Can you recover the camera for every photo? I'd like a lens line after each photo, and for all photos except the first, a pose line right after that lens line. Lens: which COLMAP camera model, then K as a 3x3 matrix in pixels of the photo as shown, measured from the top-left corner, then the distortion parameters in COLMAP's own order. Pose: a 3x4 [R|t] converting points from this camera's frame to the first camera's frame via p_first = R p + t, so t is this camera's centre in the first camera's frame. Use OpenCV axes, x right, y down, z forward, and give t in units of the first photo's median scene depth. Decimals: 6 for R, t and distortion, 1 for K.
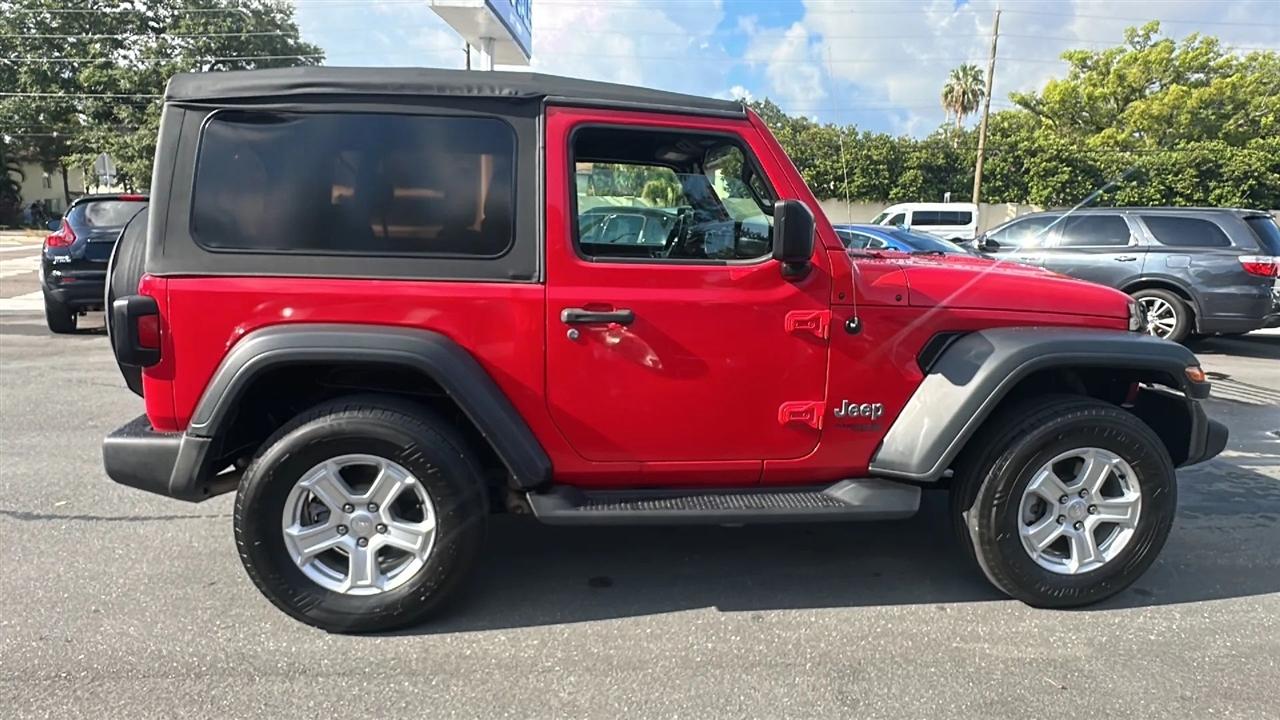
lens RADIAL K [[825.4, 0, 642.3], [0, 825.4, 354.7], [0, 0, 1]] dist [-0.004403, 0.002755]
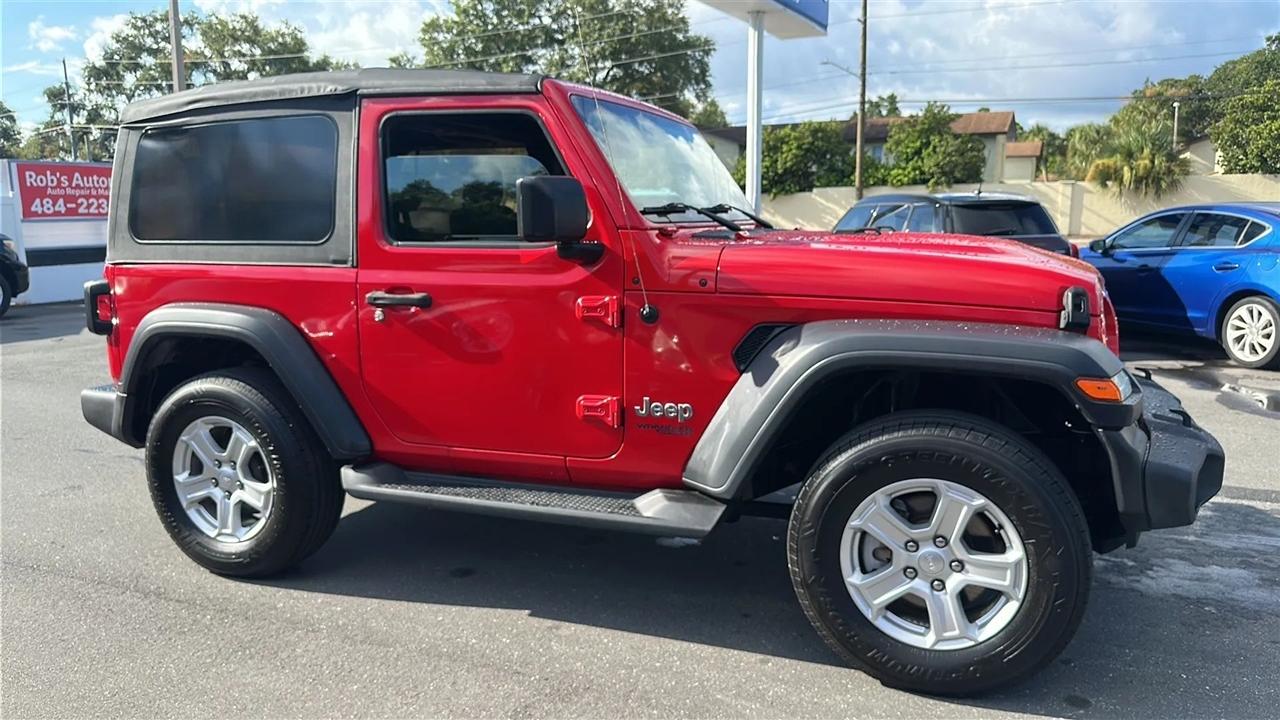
lens RADIAL K [[988.4, 0, 652.8], [0, 988.4, 361.1], [0, 0, 1]] dist [0.087272, -0.141192]
pose [[0.868472, 0.035745, -0.494448, 0.756494], [-0.047926, 0.998779, -0.011976, 0.027683], [0.493417, 0.034097, 0.869124, 0.075535]]
